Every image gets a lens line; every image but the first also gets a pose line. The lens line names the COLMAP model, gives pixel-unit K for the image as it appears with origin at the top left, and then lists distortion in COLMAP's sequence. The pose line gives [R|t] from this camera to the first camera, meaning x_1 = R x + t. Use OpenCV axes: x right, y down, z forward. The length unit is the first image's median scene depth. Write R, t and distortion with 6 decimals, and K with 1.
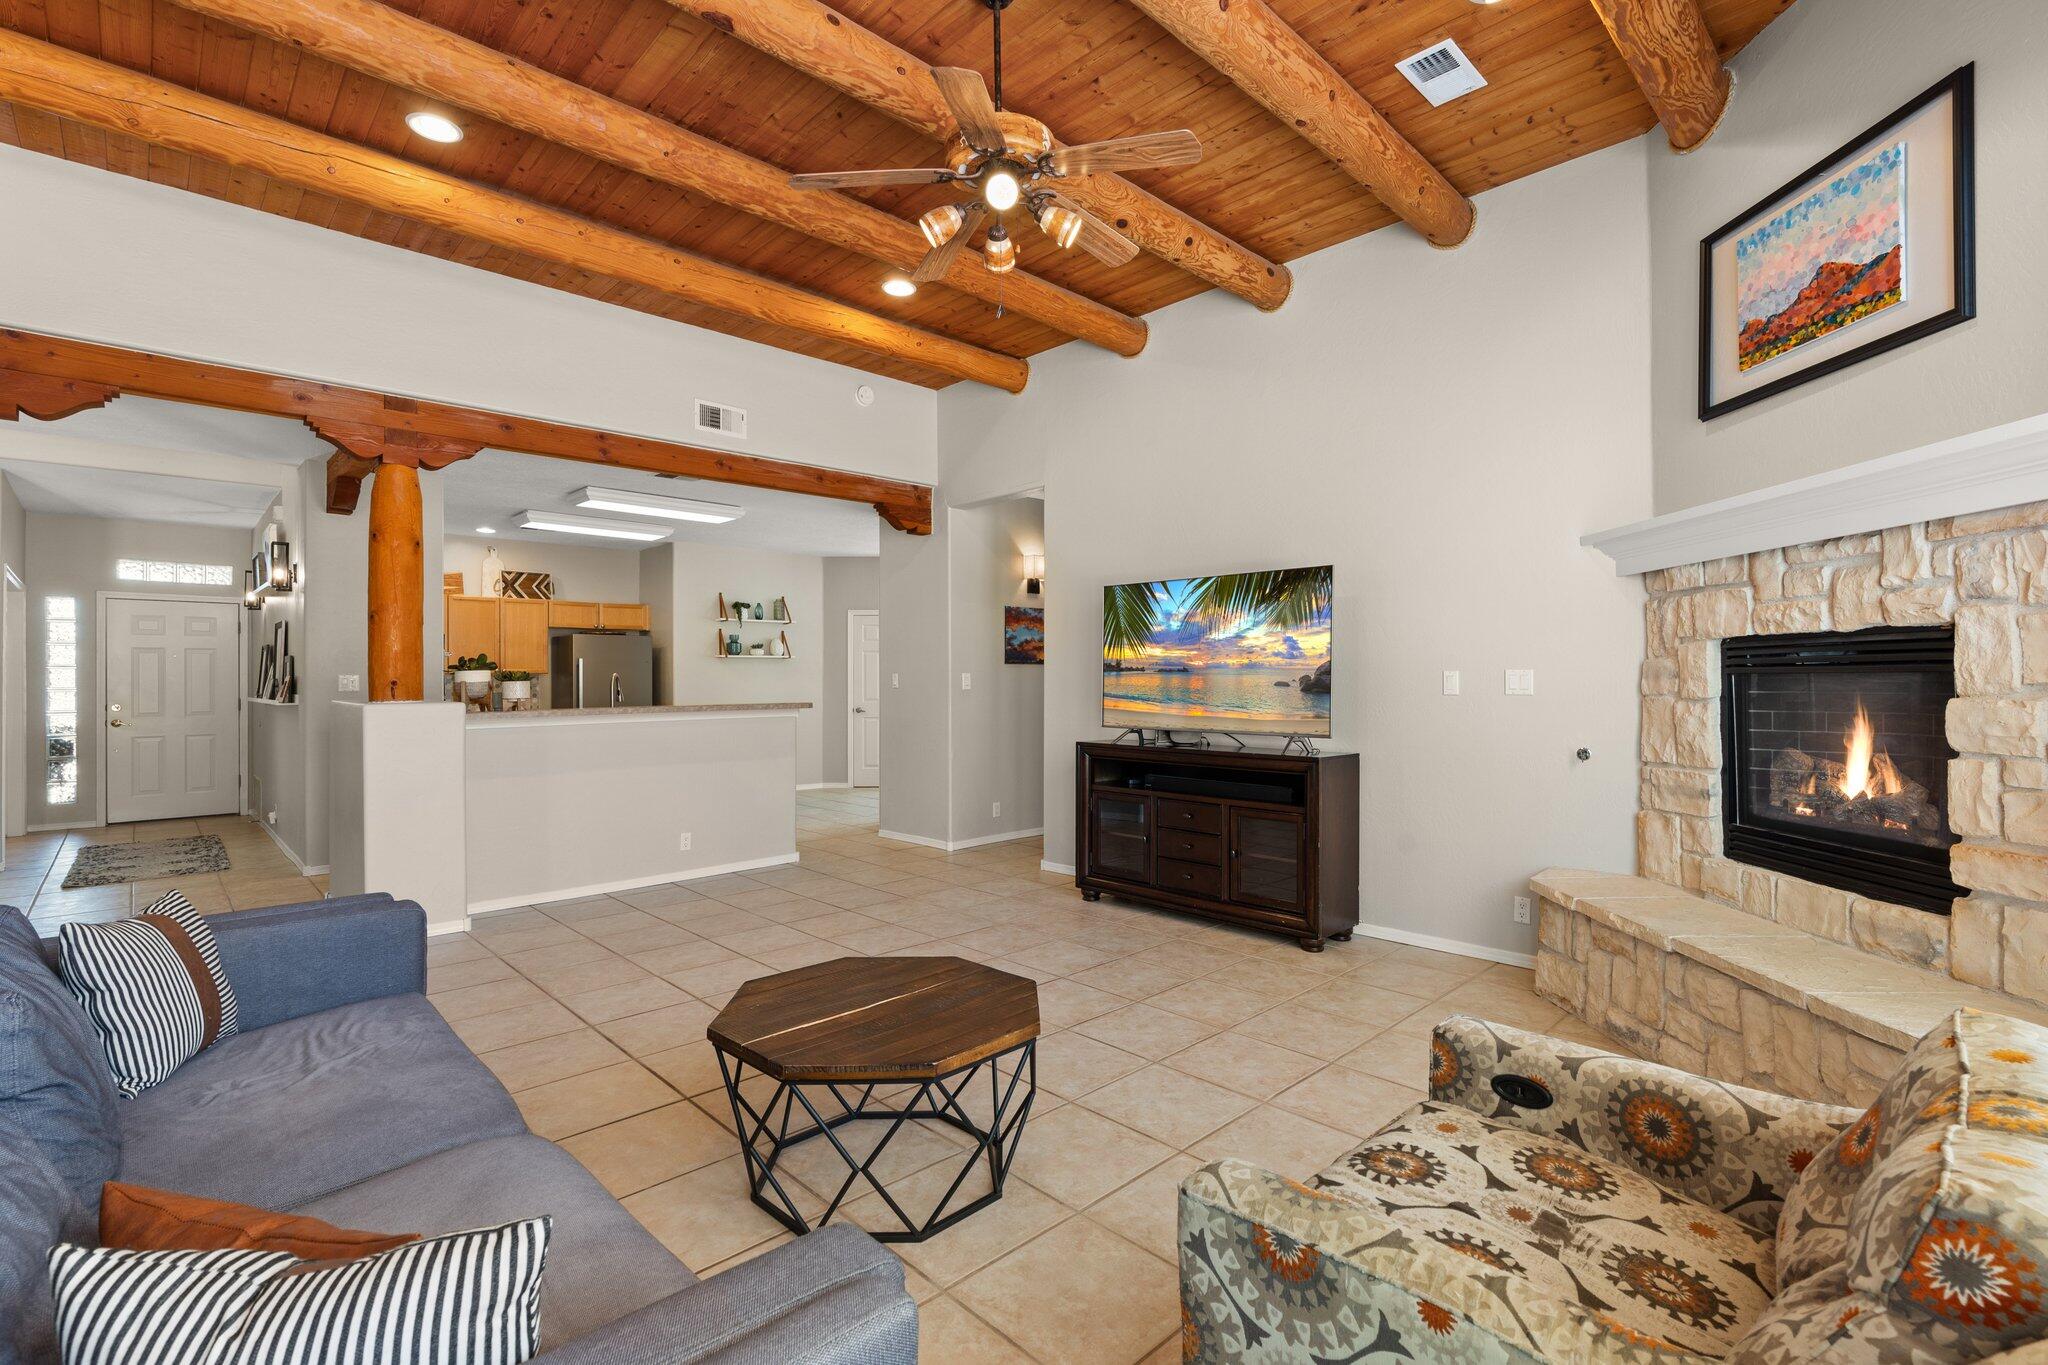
lens RADIAL K [[924.7, 0, 1024.8], [0, 924.7, 676.1], [0, 0, 1]] dist [-0.012081, 0.004661]
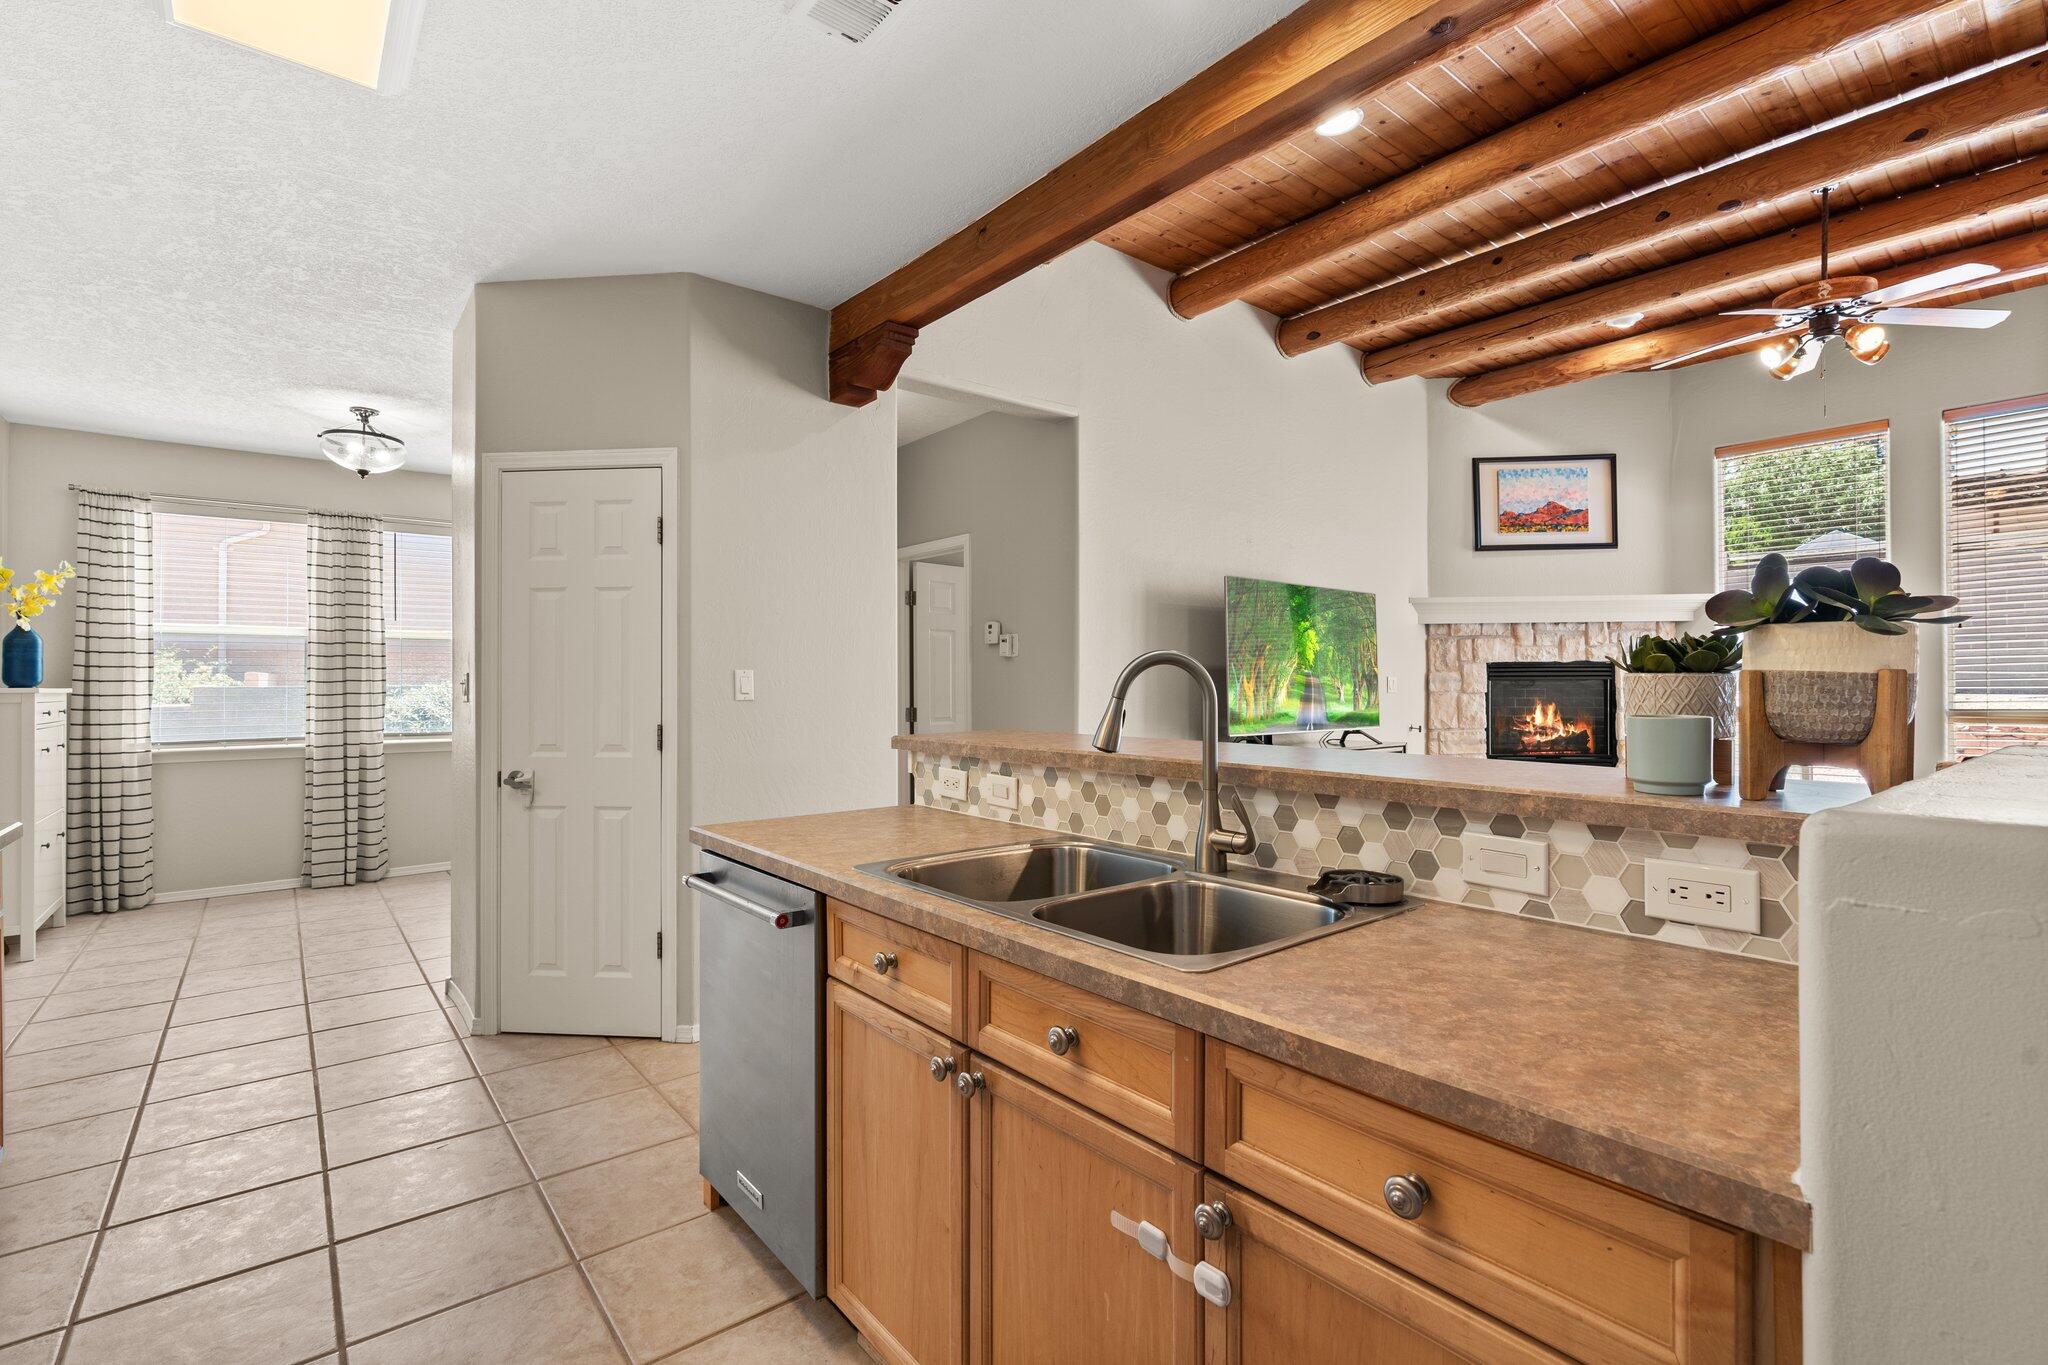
lens RADIAL K [[924.7, 0, 1024.8], [0, 924.7, 676.1], [0, 0, 1]] dist [-0.012081, 0.004661]
pose [[0.081423, 0.012947, 0.996596, -1.404963], [-0.000492, 0.999916, -0.012950, 0.015962], [-0.996680, 0.000564, 0.081422, 1.961994]]
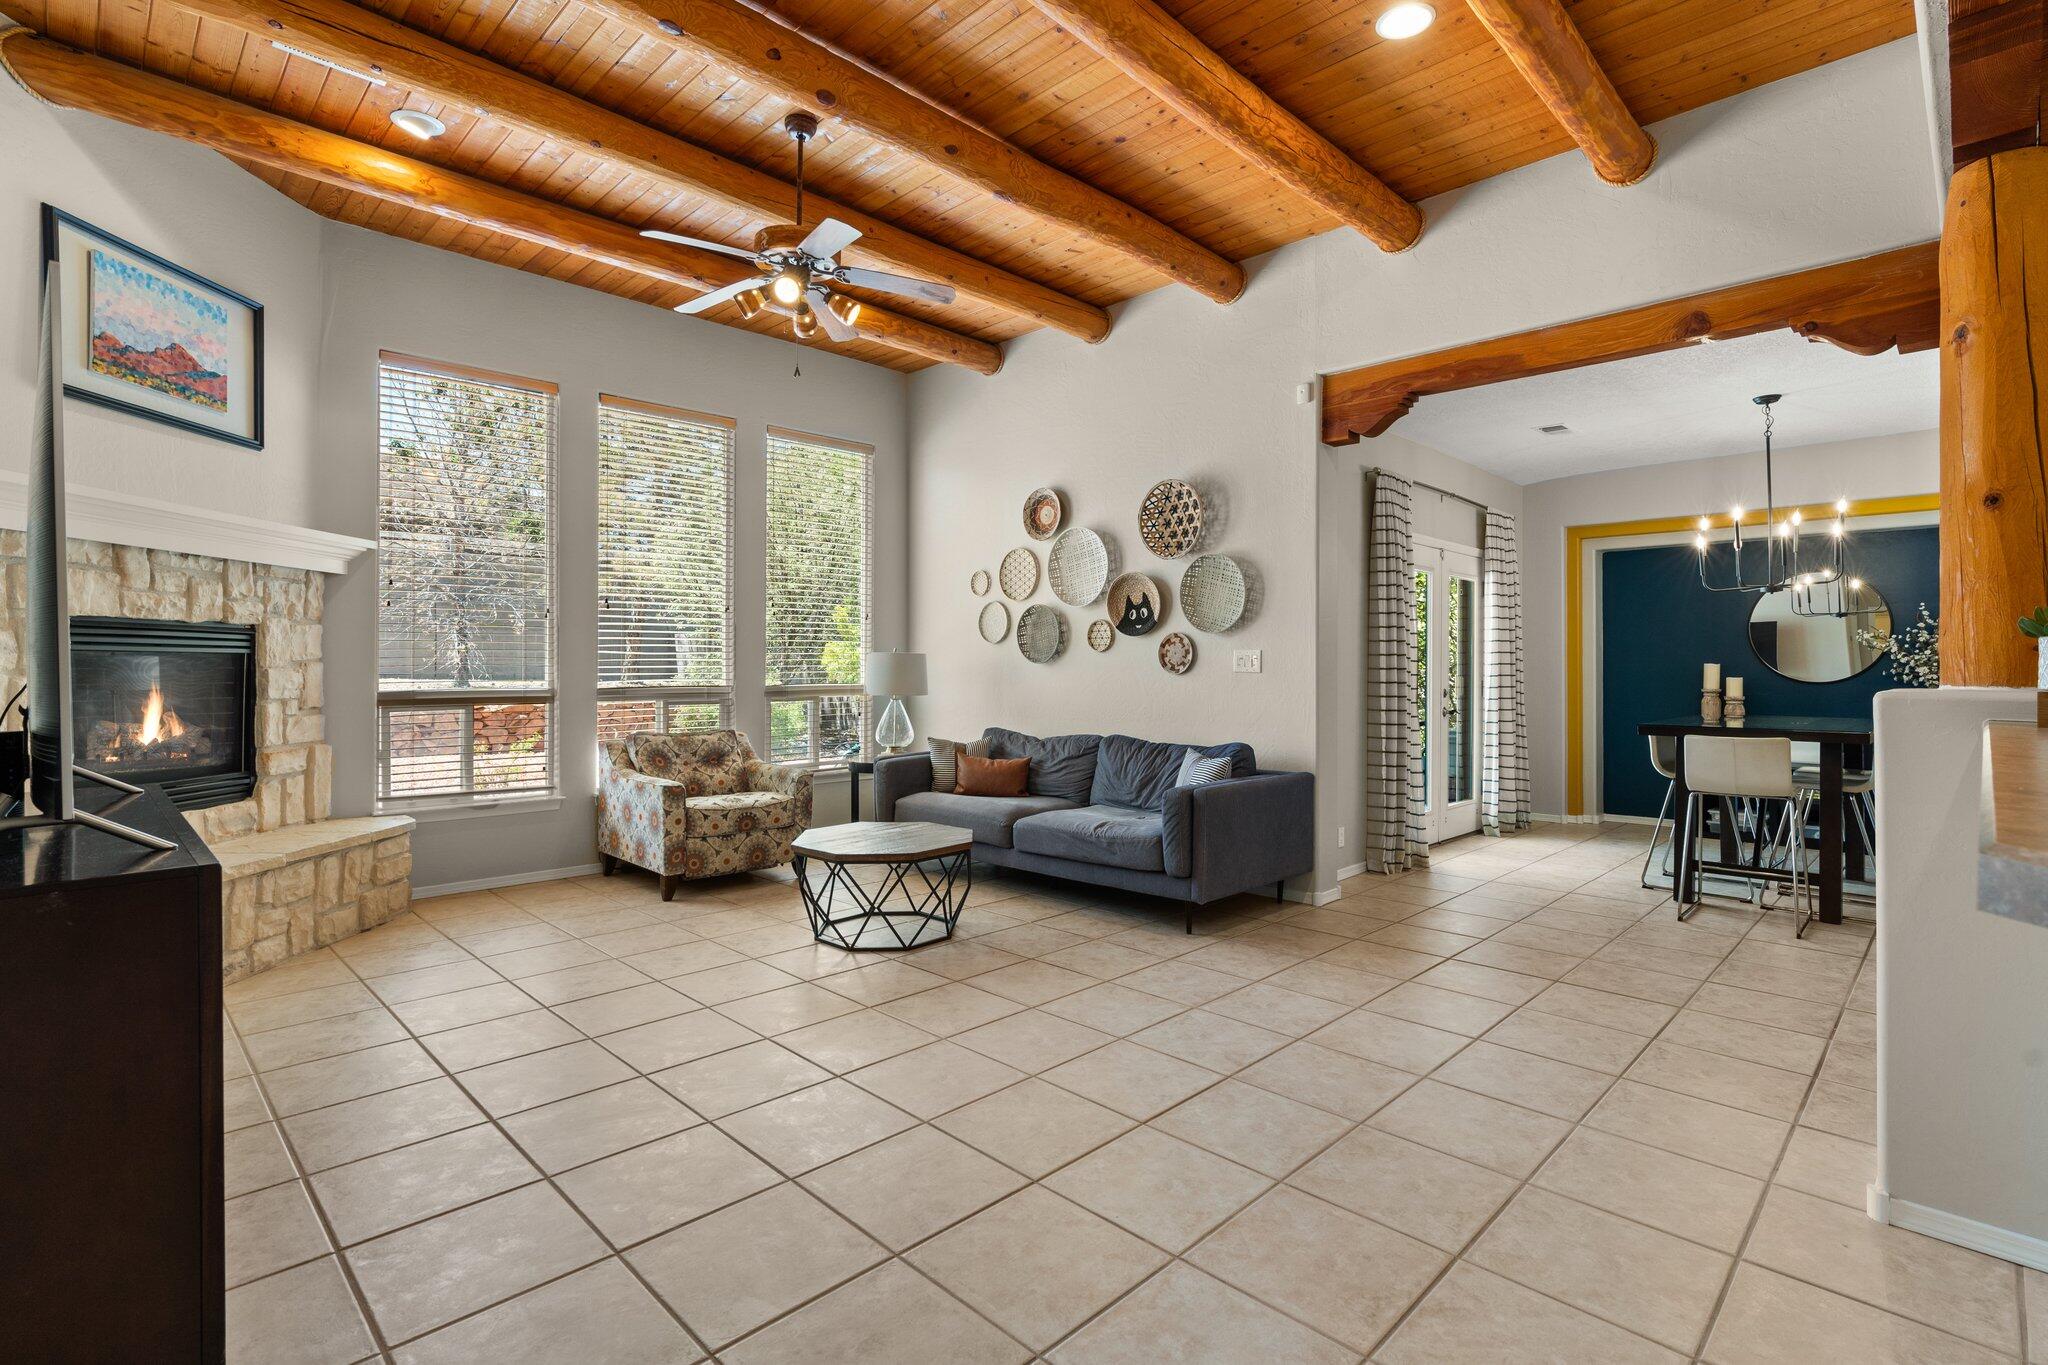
lens RADIAL K [[962.3, 0, 1023.3], [0, 962.3, 661.1], [0, 0, 1]] dist [-0.006306, 0.000997]
pose [[-0.999866, 0.002365, -0.016182, -0.303378], [0.002551, 0.999931, -0.011454, 0.026329], [0.016154, -0.011494, -0.999803, 2.217224]]
